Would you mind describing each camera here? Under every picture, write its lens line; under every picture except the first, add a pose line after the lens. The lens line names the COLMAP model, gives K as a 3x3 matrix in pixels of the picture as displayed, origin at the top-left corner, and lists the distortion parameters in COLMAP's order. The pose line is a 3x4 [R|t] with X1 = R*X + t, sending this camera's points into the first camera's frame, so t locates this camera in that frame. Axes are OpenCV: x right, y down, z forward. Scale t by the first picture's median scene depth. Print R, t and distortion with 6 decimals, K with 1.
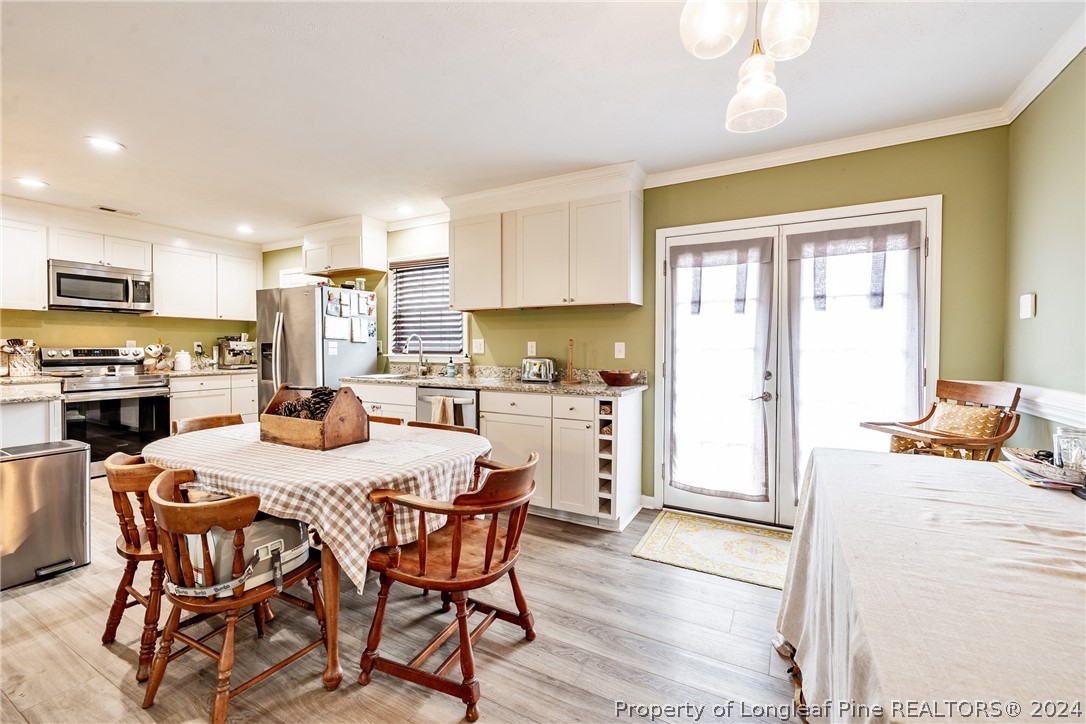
lens RADIAL K [[457.8, 0, 536.2], [0, 457.8, 353.7], [0, 0, 1]] dist [0.003198, -0.000107]
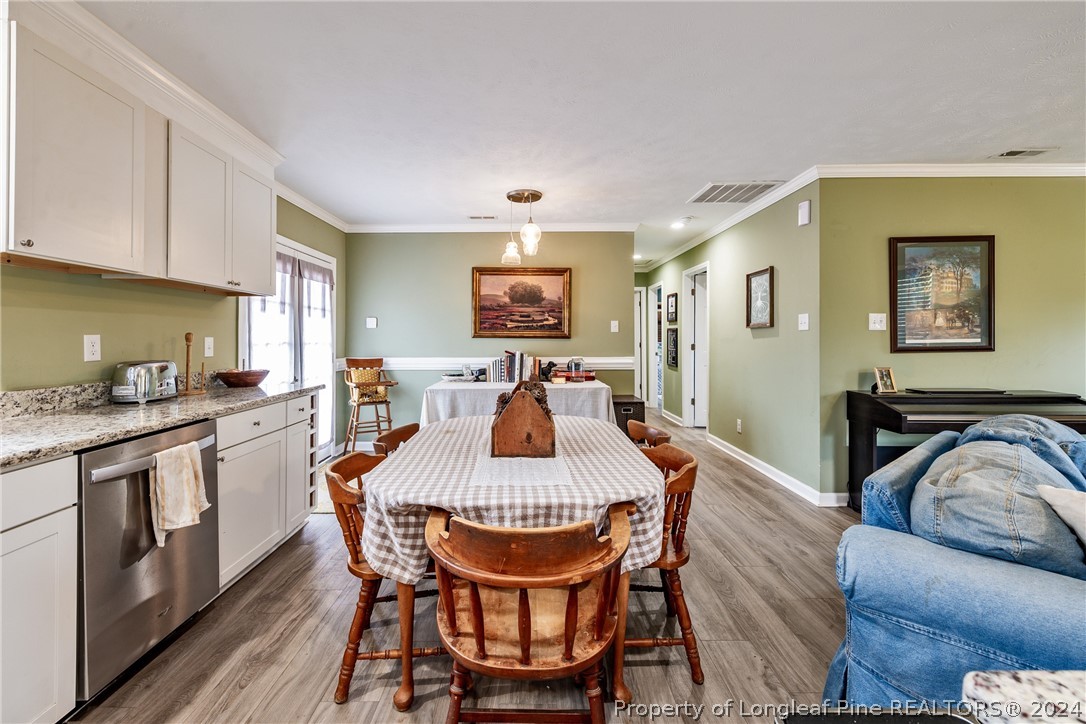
lens RADIAL K [[461.9, 0, 528.7], [0, 461.9, 351.5], [0, 0, 1]] dist [-0.000055, -0.000115]
pose [[-0.486946, -0.025000, 0.873074, -0.691301], [0.013337, 0.999261, 0.036051, -0.018151], [-0.873330, 0.029199, -0.486253, 0.755905]]
